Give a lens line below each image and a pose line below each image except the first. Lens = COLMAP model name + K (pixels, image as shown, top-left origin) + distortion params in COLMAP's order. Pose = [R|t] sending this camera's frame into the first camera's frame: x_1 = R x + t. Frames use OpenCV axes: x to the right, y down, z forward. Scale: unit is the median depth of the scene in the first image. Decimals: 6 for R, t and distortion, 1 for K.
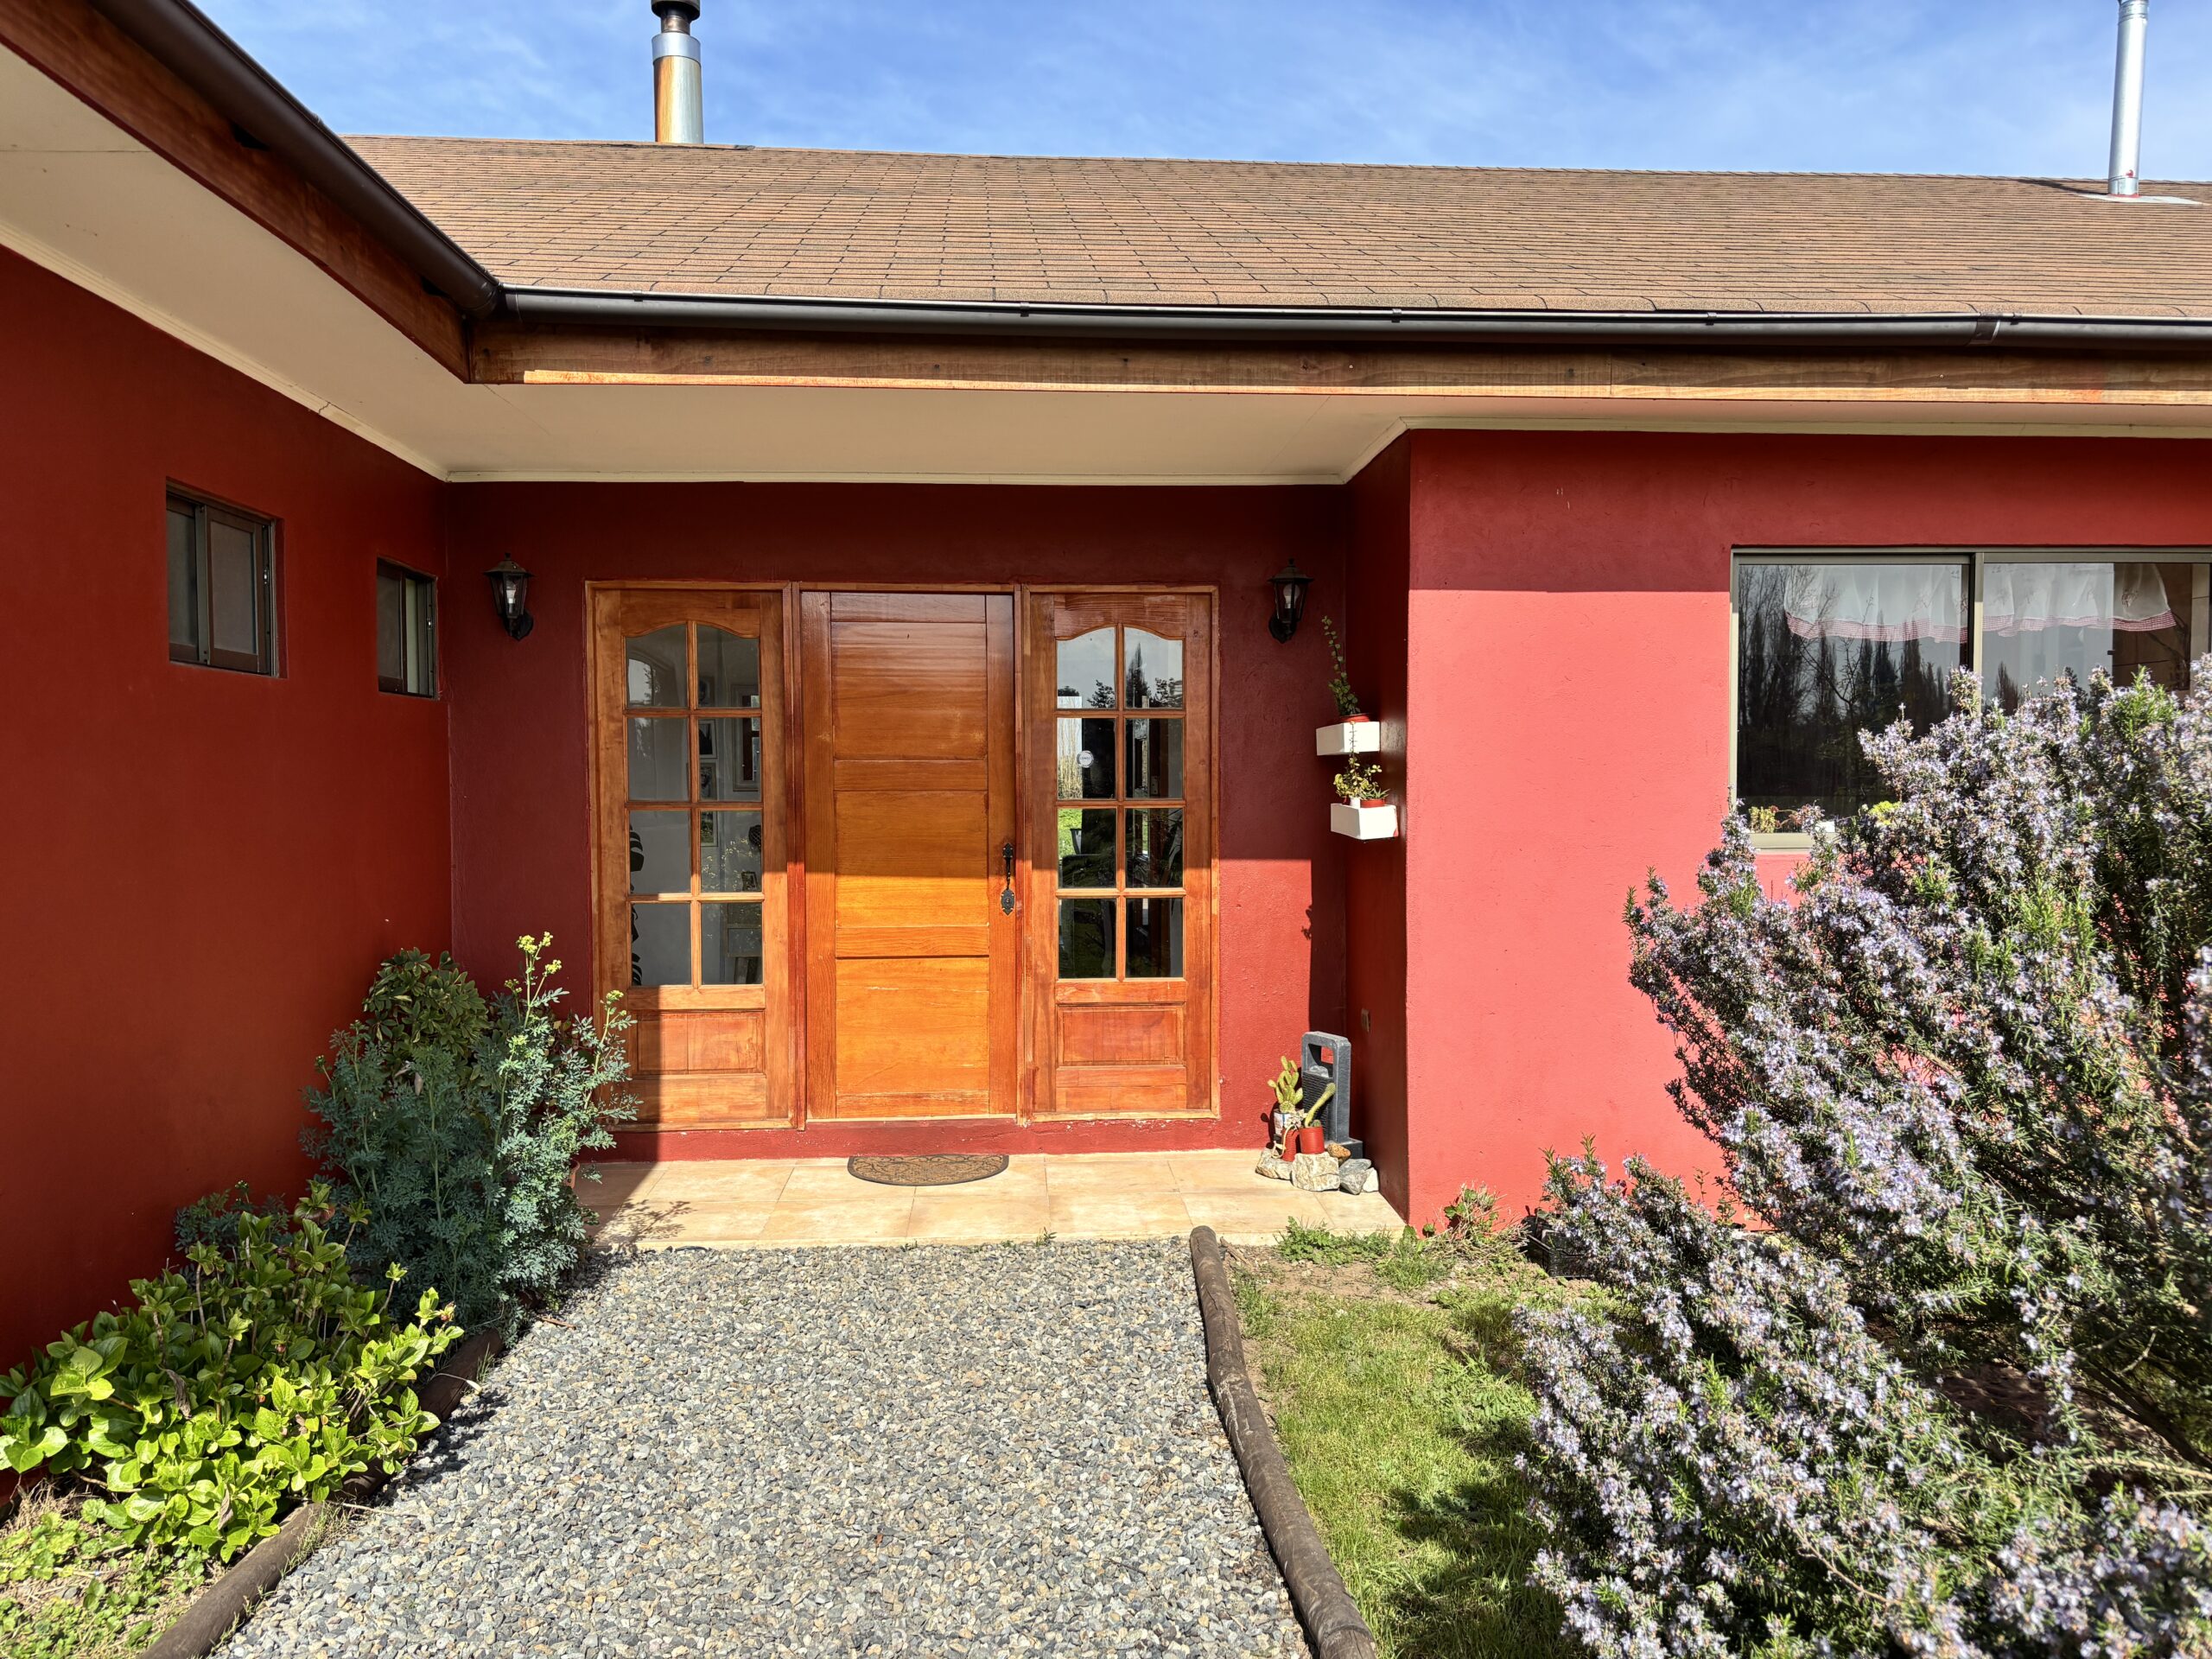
lens RADIAL K [[1678.3, 0, 1106.0], [0, 1678.3, 829.5], [0, 0, 1]] dist [0.011766, 0.005574]
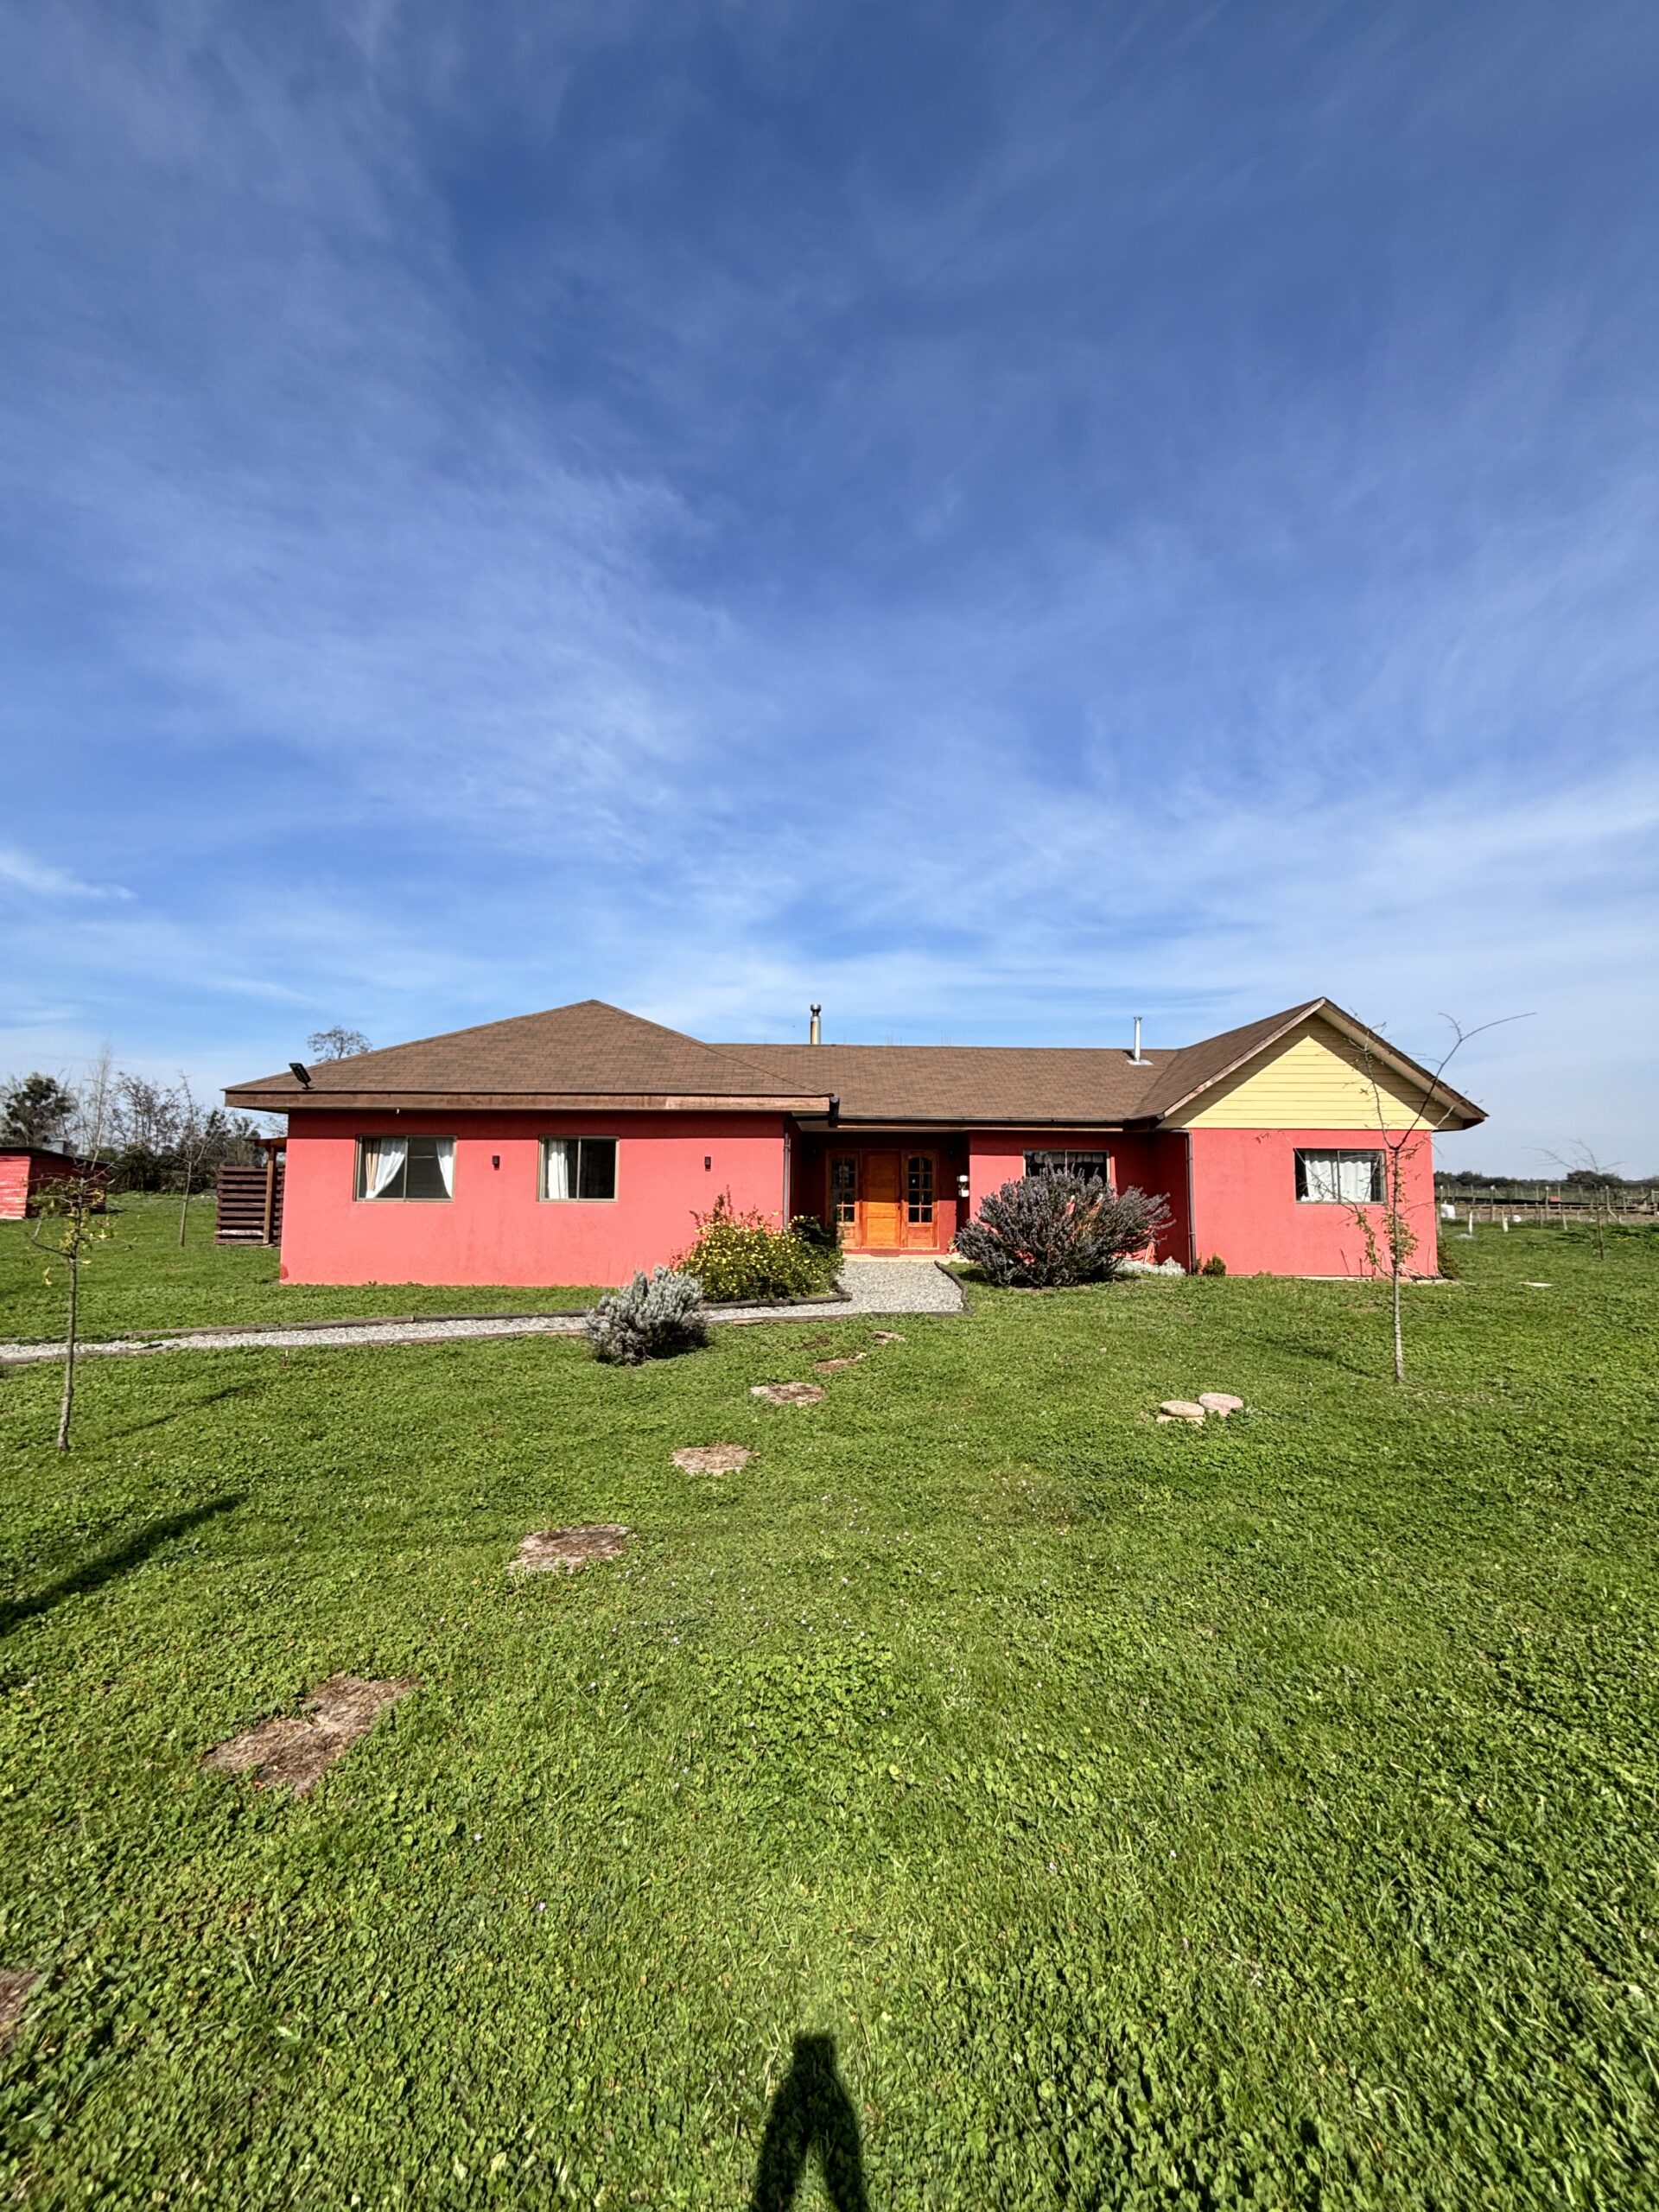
lens RADIAL K [[897.0, 0, 829.8], [0, 897.0, 1111.5], [0, 0, 1]] dist [-0.003149, 0.000642]
pose [[0.997254, 0.006792, -0.073746, -0.072881], [-0.014490, 0.994434, -0.104360, 0.038276], [0.072627, 0.105142, 0.991802, -1.930885]]
